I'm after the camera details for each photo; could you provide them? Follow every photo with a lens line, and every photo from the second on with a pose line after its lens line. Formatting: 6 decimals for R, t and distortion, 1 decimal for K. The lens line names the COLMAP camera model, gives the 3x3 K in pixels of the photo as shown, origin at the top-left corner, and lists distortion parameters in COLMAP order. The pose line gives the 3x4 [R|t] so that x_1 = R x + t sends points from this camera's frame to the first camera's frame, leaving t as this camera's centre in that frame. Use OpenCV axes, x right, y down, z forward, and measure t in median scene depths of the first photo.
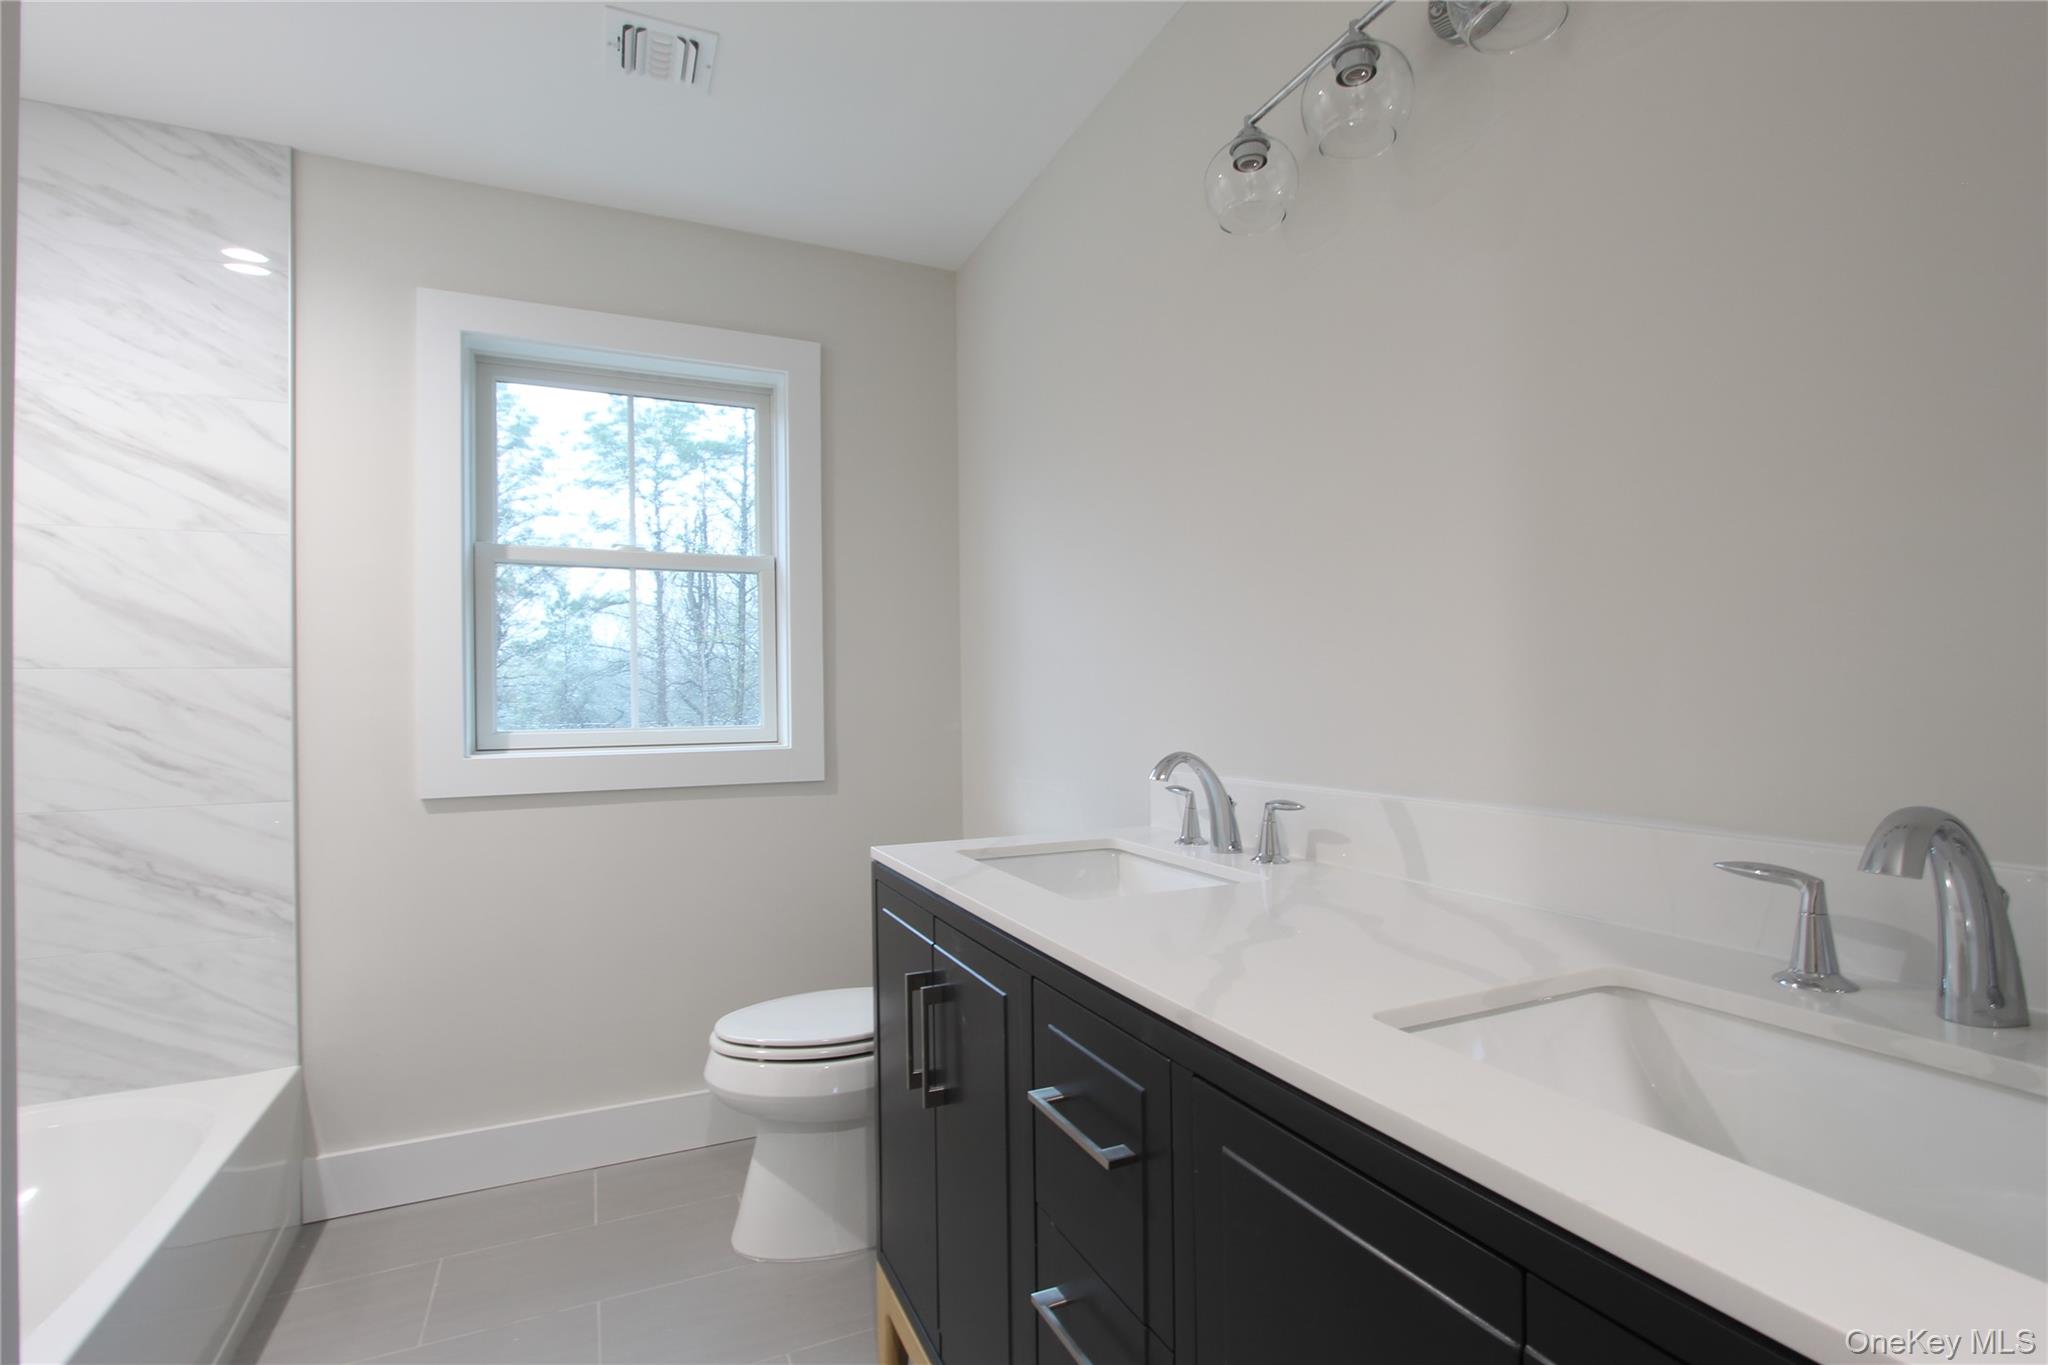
lens RADIAL K [[944.1, 0, 1016.6], [0, 944.1, 691.9], [0, 0, 1]] dist [-0.016080, -0.000435]
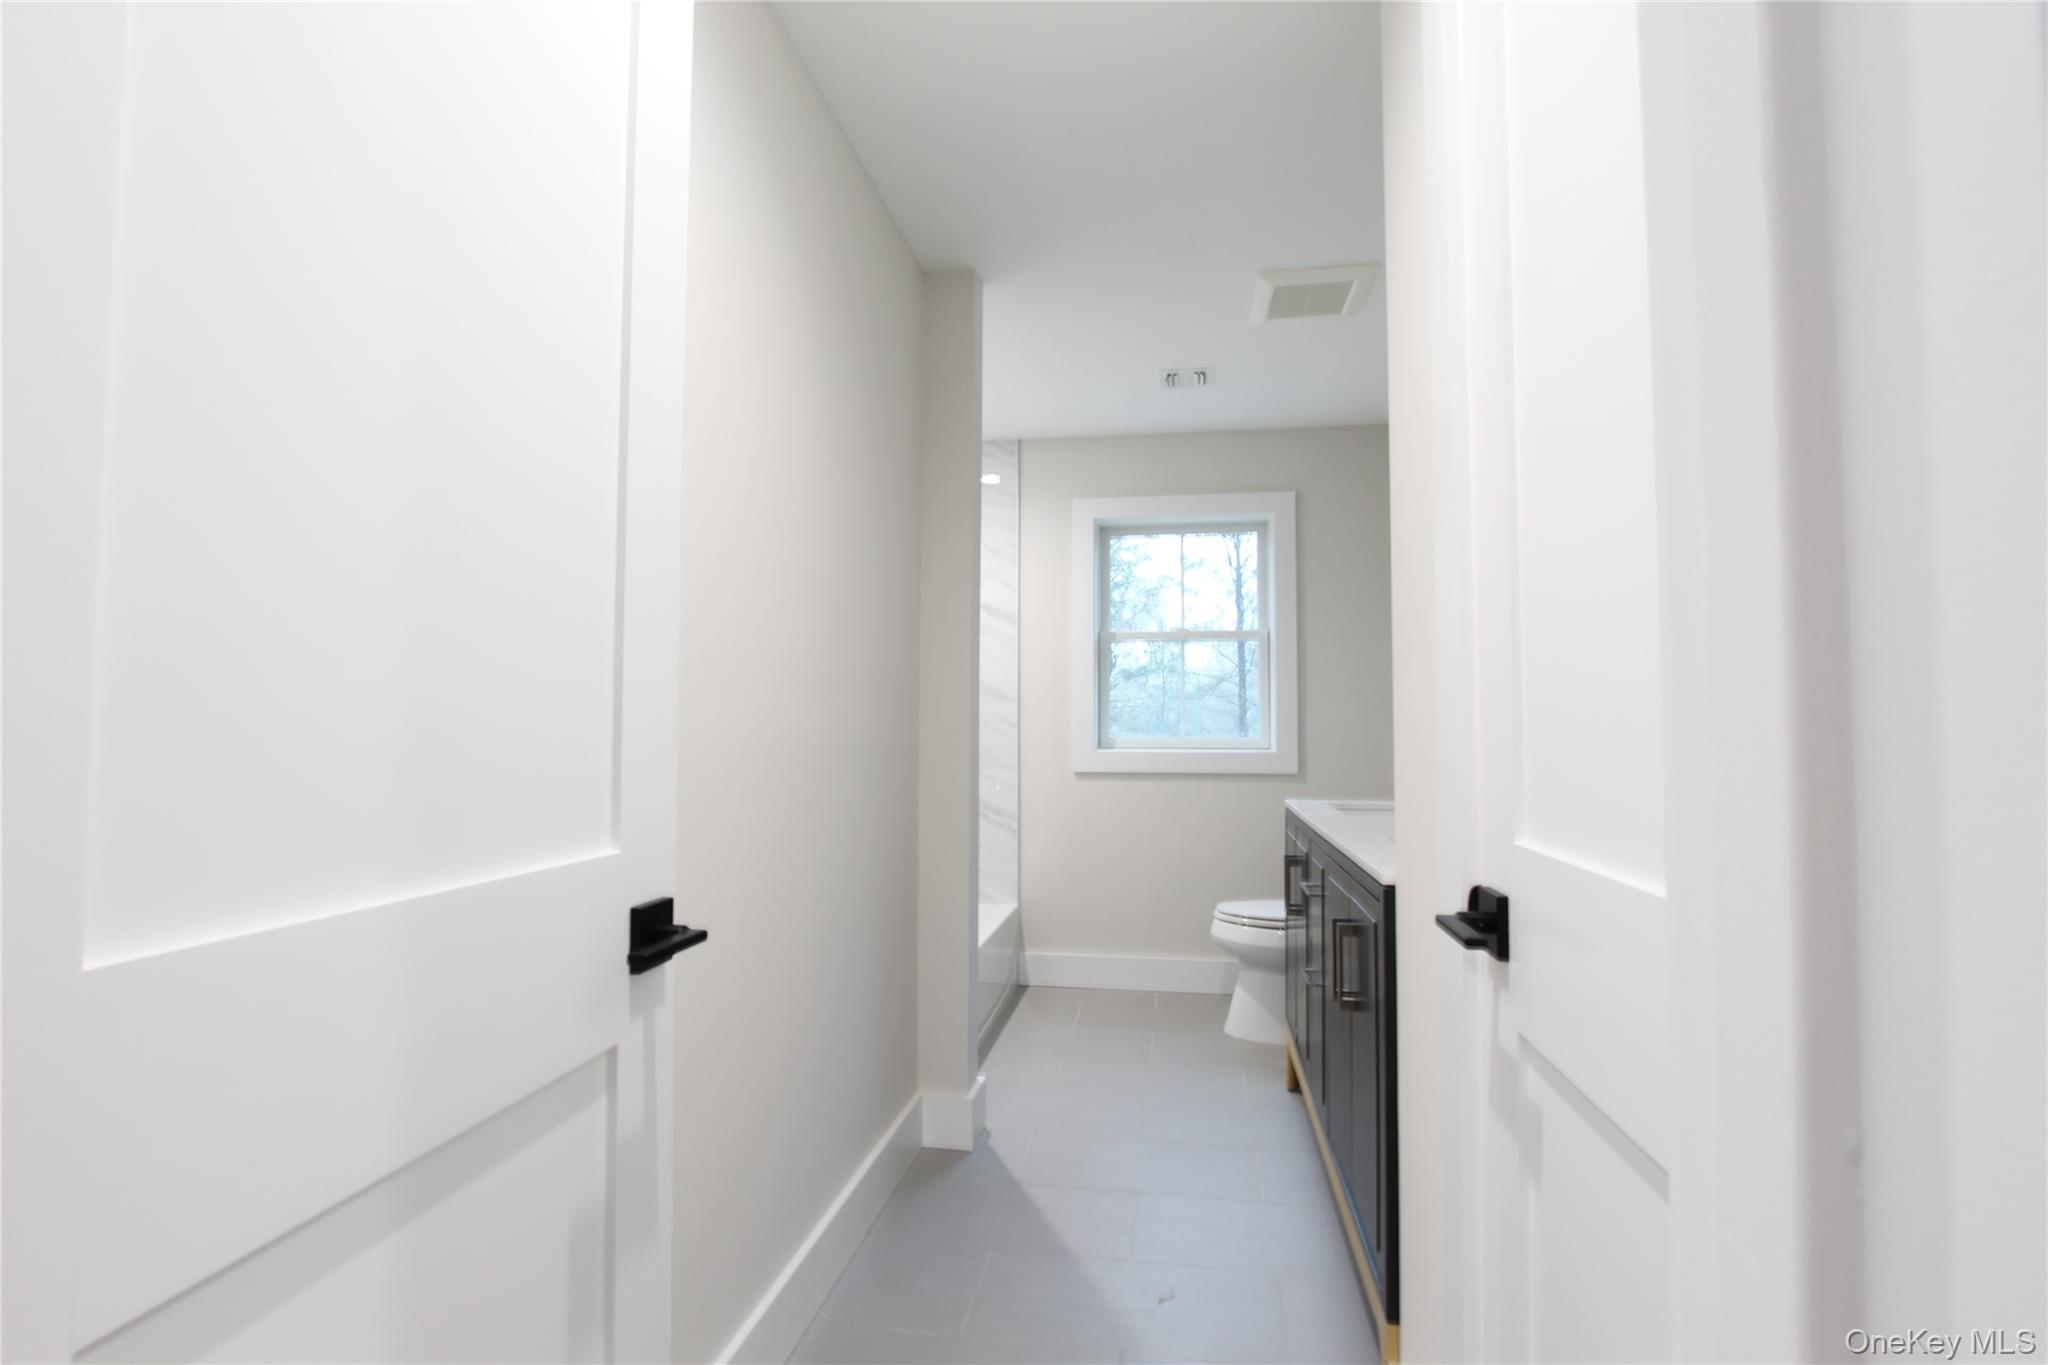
lens RADIAL K [[944.1, 0, 1016.6], [0, 944.1, 691.9], [0, 0, 1]] dist [-0.016080, -0.000435]
pose [[0.824032, -0.003351, -0.566534, 0.330482], [-0.009846, 0.999747, -0.020235, -0.005142], [0.566458, 0.022252, 0.823790, -0.603394]]
